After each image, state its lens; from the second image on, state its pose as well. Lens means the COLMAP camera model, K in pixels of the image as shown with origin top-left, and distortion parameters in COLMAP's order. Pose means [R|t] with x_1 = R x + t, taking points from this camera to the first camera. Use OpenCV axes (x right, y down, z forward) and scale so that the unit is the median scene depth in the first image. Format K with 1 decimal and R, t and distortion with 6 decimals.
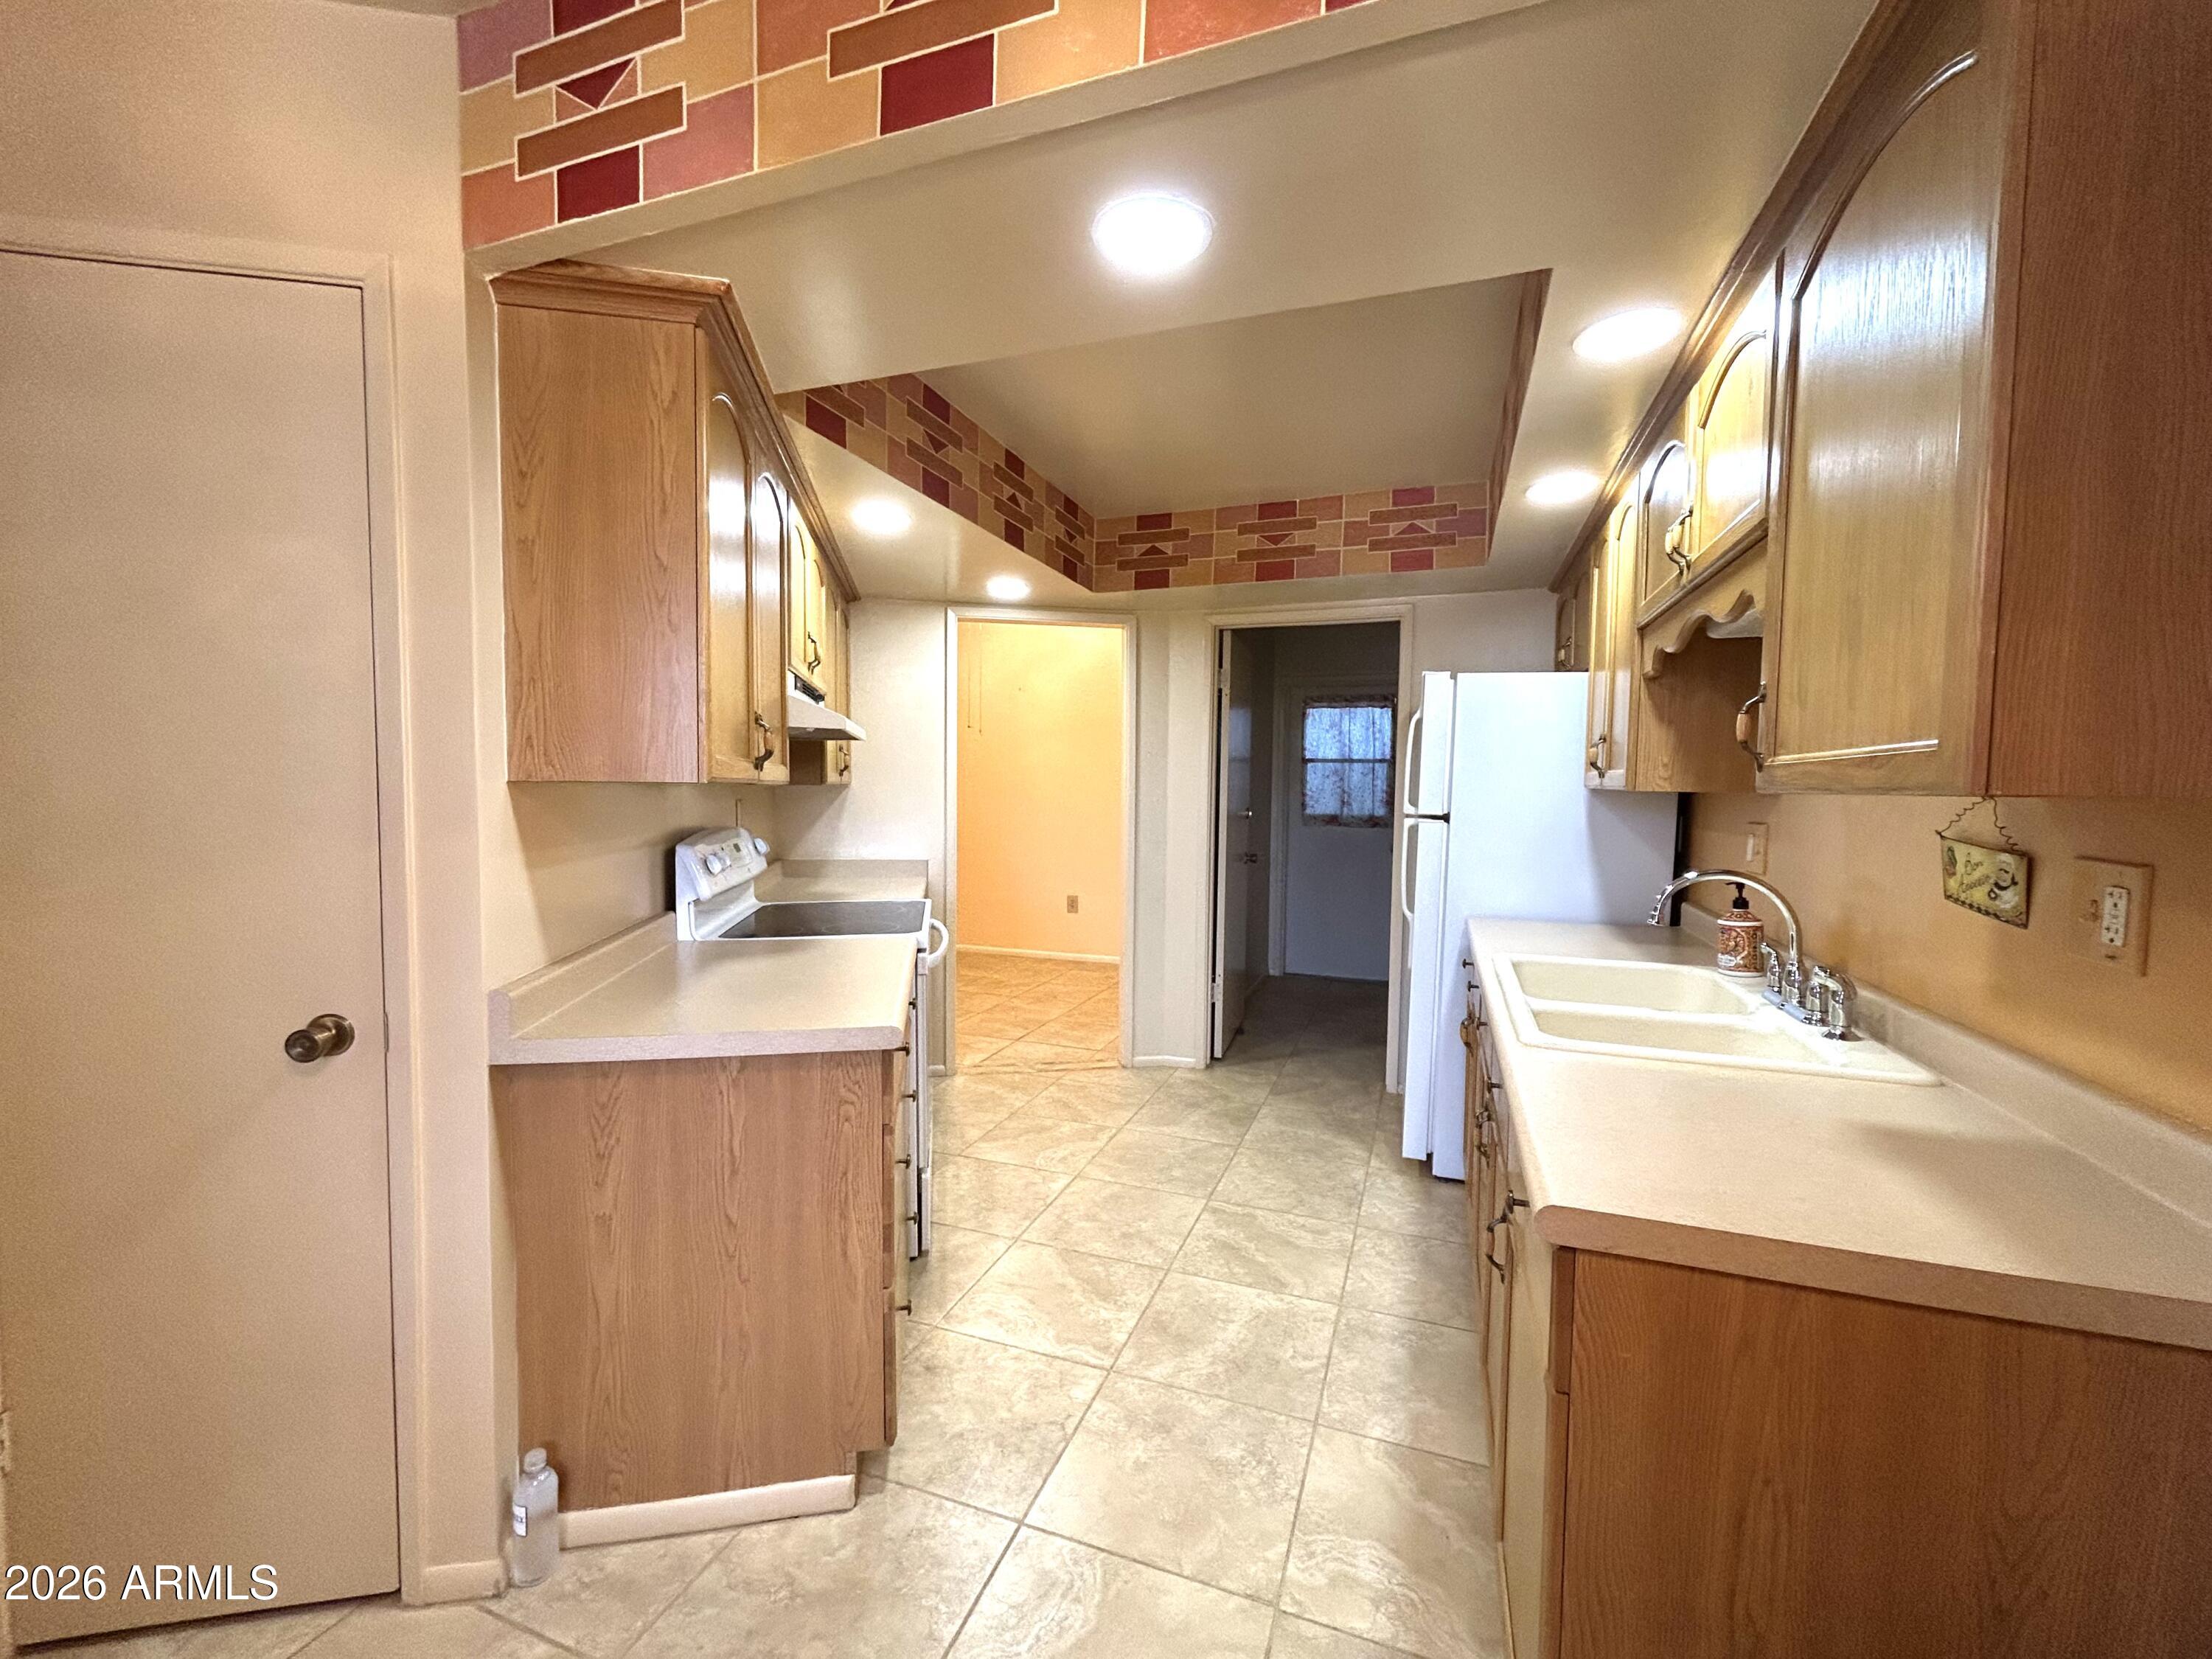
lens RADIAL K [[900.1, 0, 1107.0], [0, 900.1, 833.8], [0, 0, 1]] dist [0.000095, -0.000081]
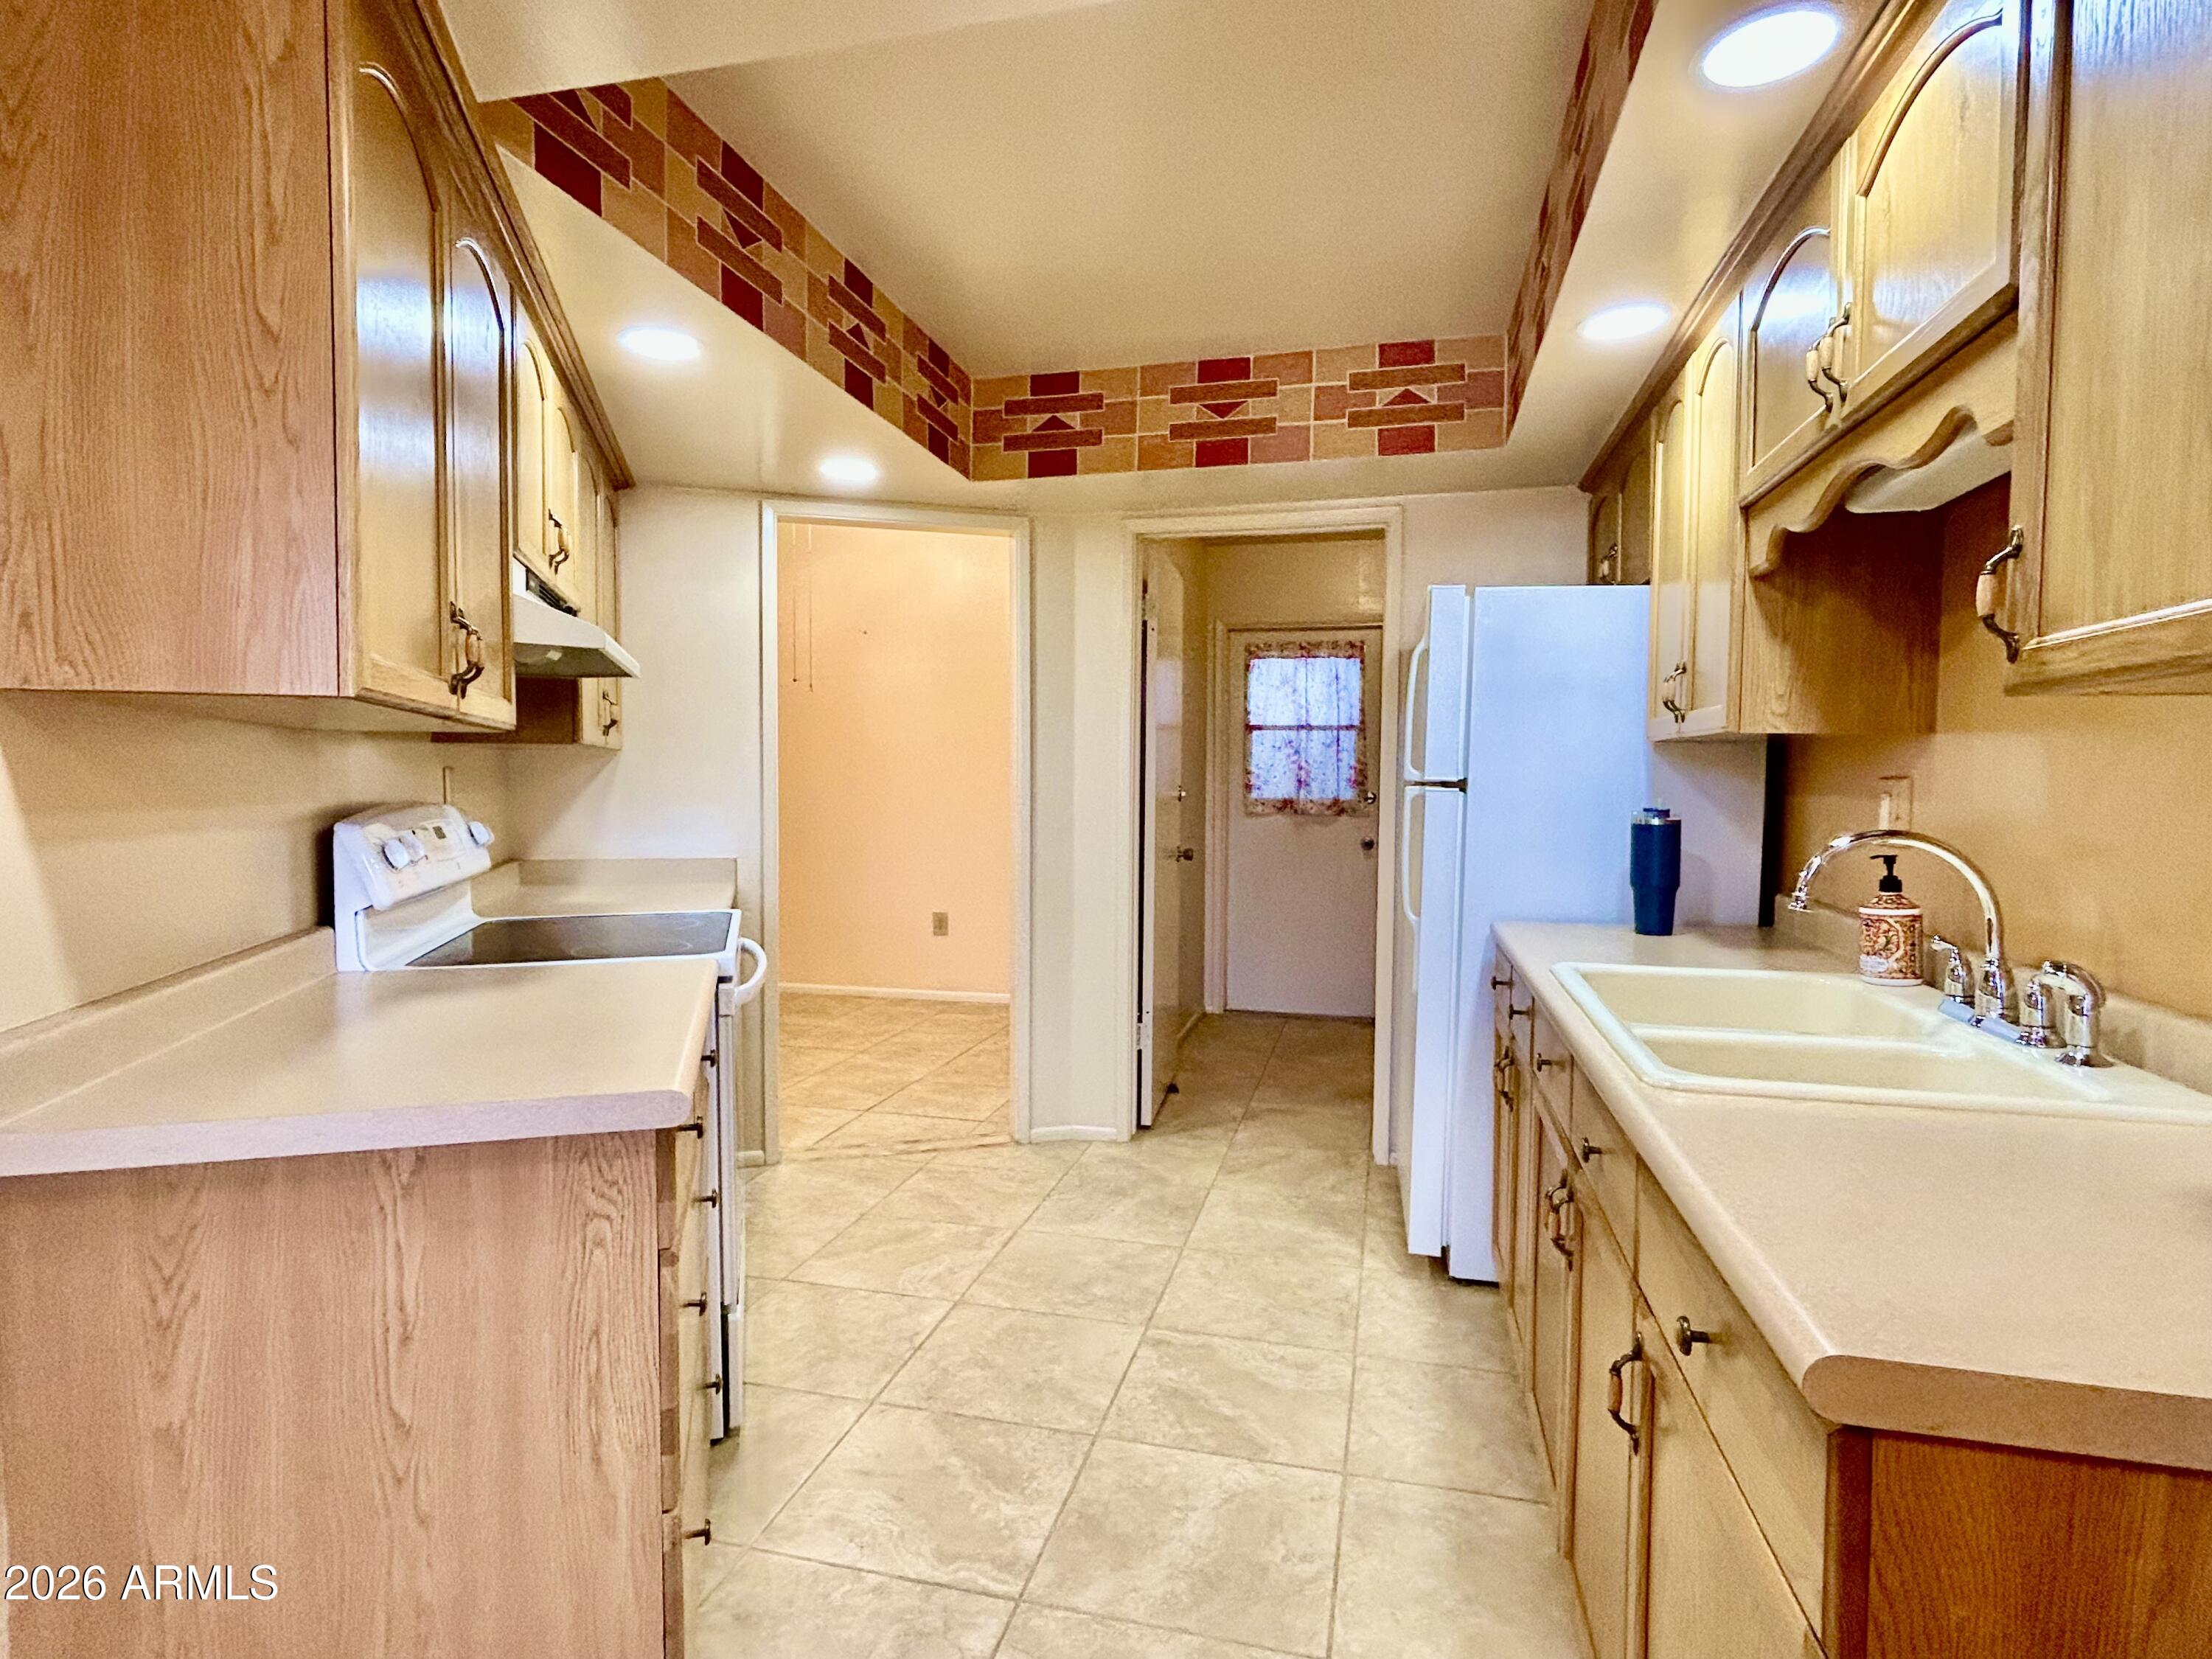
lens RADIAL K [[1178.0, 0, 1098.5], [0, 1178.0, 825.1], [0, 0, 1]] dist [-0.000563, 0.001898]
pose [[0.995044, -0.009194, 0.099013, -0.013998], [0.010091, 0.999912, -0.008562, 0.022513], [-0.098925, 0.009519, 0.995049, 0.089120]]
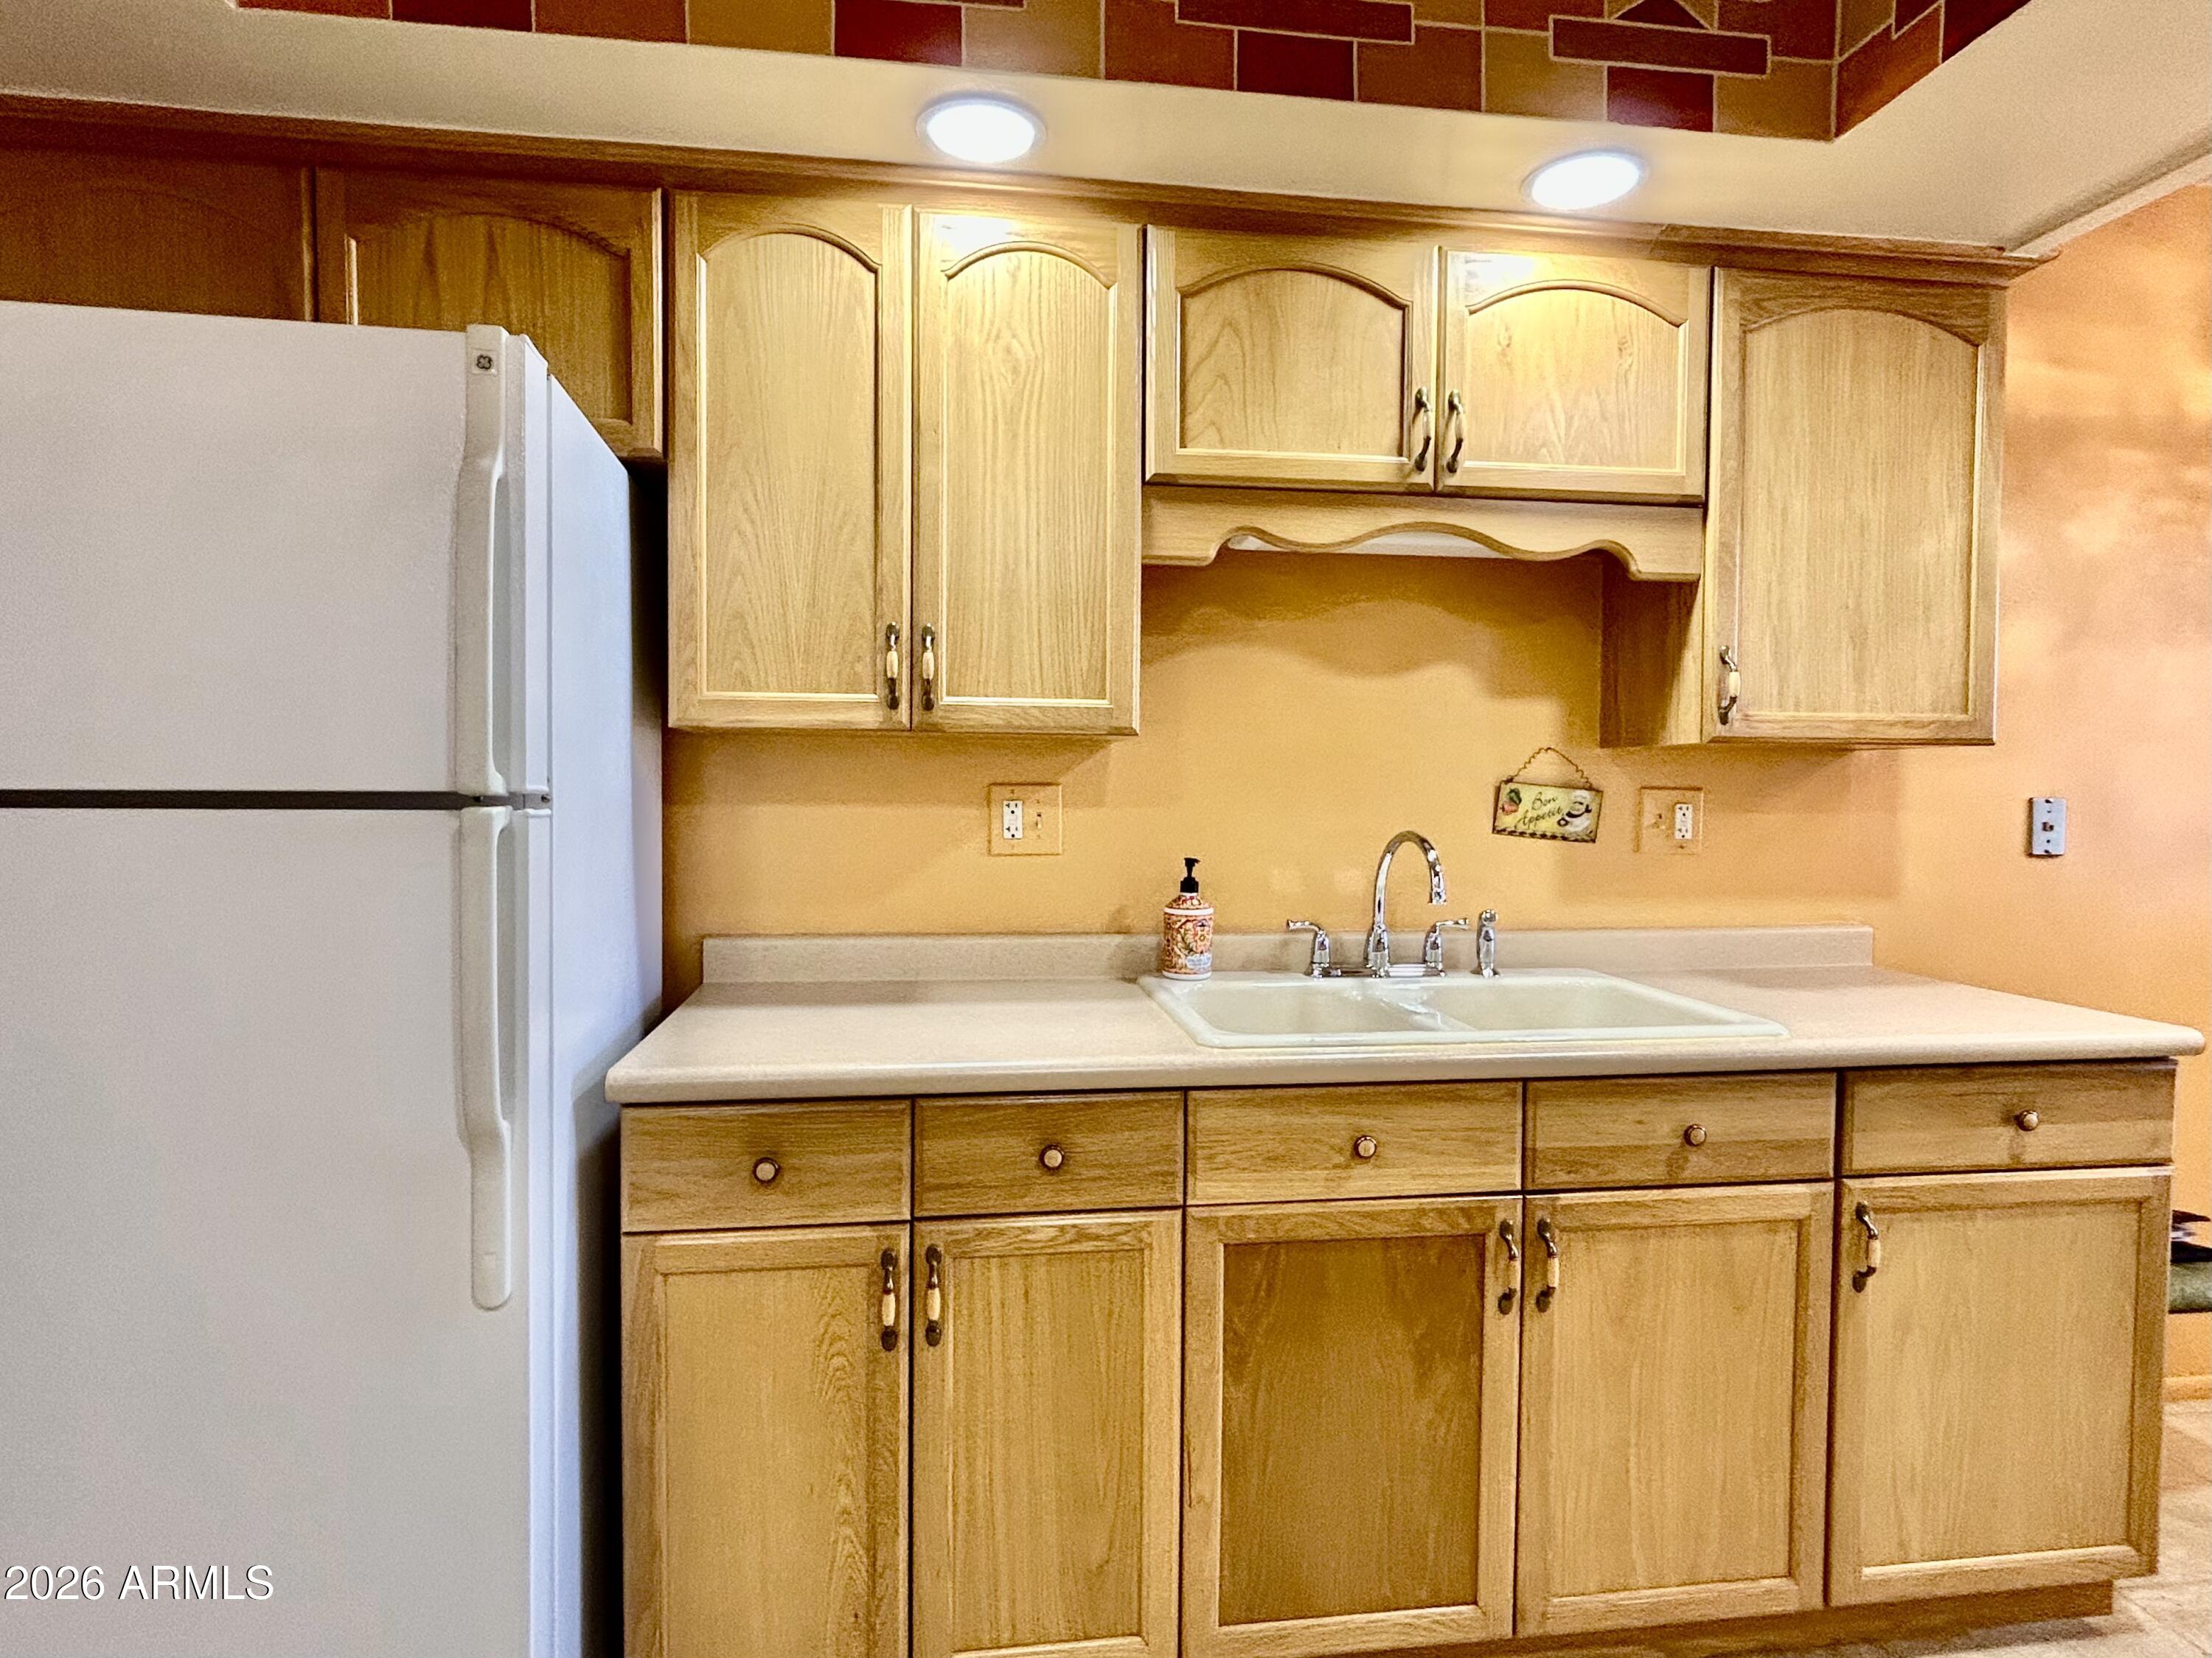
lens RADIAL K [[1177.9, 0, 1098.5], [0, 1177.9, 824.6], [0, 0, 1]] dist [-0.000563, 0.001898]
pose [[-0.461805, -0.049394, 0.885605, -0.108171], [0.035622, 0.996610, 0.074160, -0.039245], [-0.886266, 0.065794, -0.458480, 1.165884]]
